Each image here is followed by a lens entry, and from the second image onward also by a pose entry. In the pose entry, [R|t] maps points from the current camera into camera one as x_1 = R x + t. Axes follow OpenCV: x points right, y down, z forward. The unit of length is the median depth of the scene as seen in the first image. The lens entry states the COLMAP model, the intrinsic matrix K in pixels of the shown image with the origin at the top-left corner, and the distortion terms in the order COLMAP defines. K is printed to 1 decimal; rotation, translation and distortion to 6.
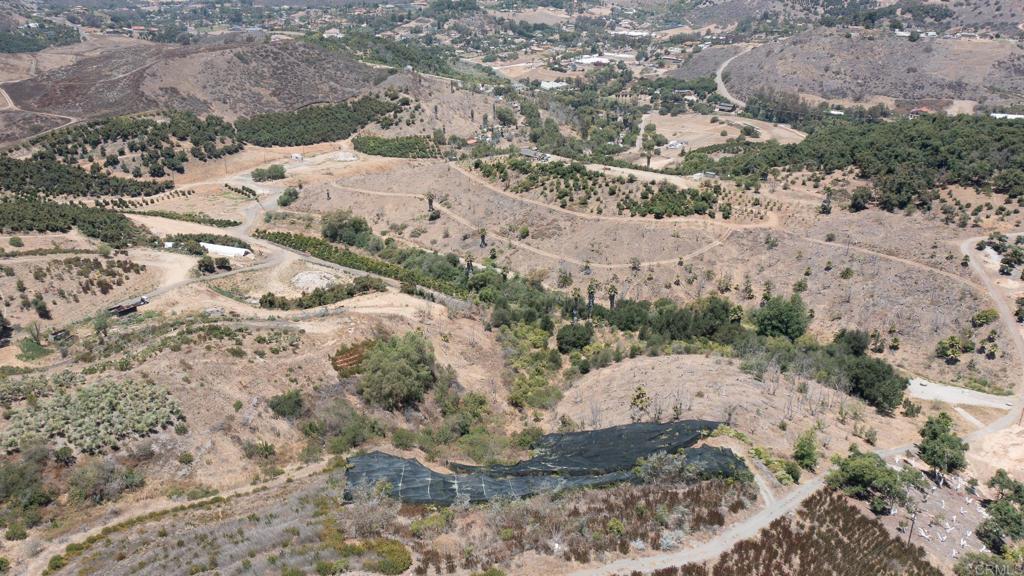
lens RADIAL K [[814.2, 0, 509.2], [0, 814.2, 284.6], [0, 0, 1]] dist [0.004649, 0.019004]
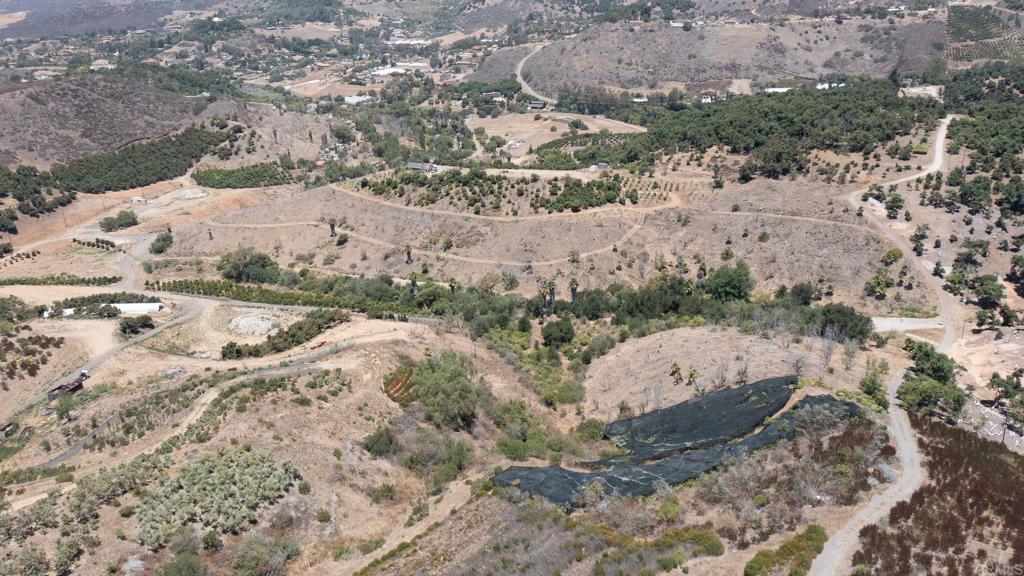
lens RADIAL K [[814.2, 0, 511.1], [0, 814.2, 286.1], [0, 0, 1]] dist [0.004649, 0.019004]
pose [[0.950819, -0.152890, 0.269386, -0.141241], [0.155246, 0.987795, 0.012669, -0.009421], [-0.268035, 0.029775, 0.962949, 0.011020]]
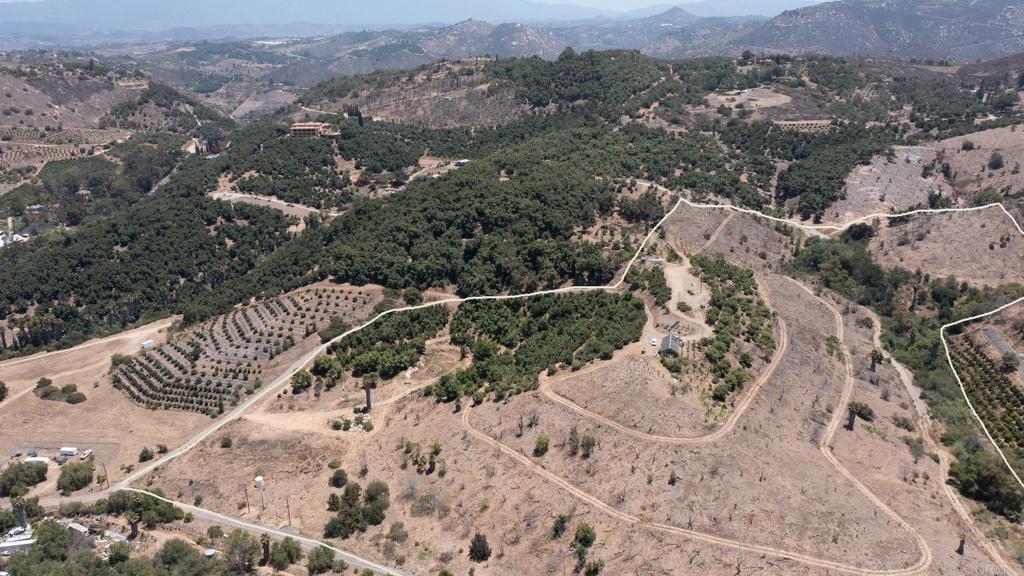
lens RADIAL K [[814.2, 0, 511.1], [0, 814.2, 289.6], [0, 0, 1]] dist [0.004649, 0.019004]
pose [[-0.516344, -0.263425, 0.814859, -0.406403], [0.339855, 0.810348, 0.477320, -0.518279], [-0.786058, 0.523395, -0.328892, 1.183733]]
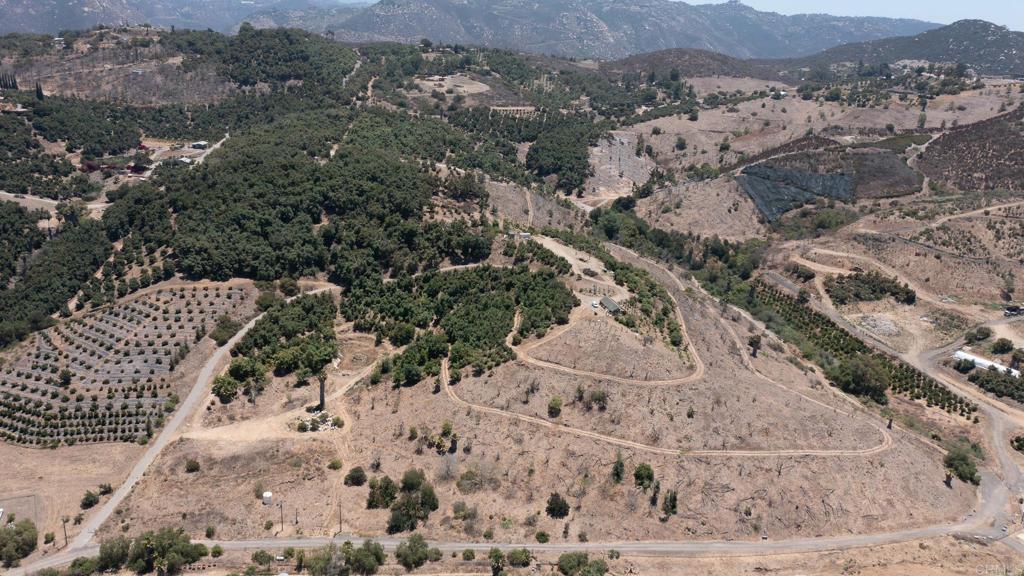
lens RADIAL K [[814.2, 0, 513.9], [0, 814.2, 286.5], [0, 0, 1]] dist [0.004649, 0.019004]
pose [[-0.861071, -0.215087, 0.460754, -0.220495], [0.131250, 0.781410, 0.610059, -0.598235], [-0.491253, 0.585778, -0.644620, 1.391231]]
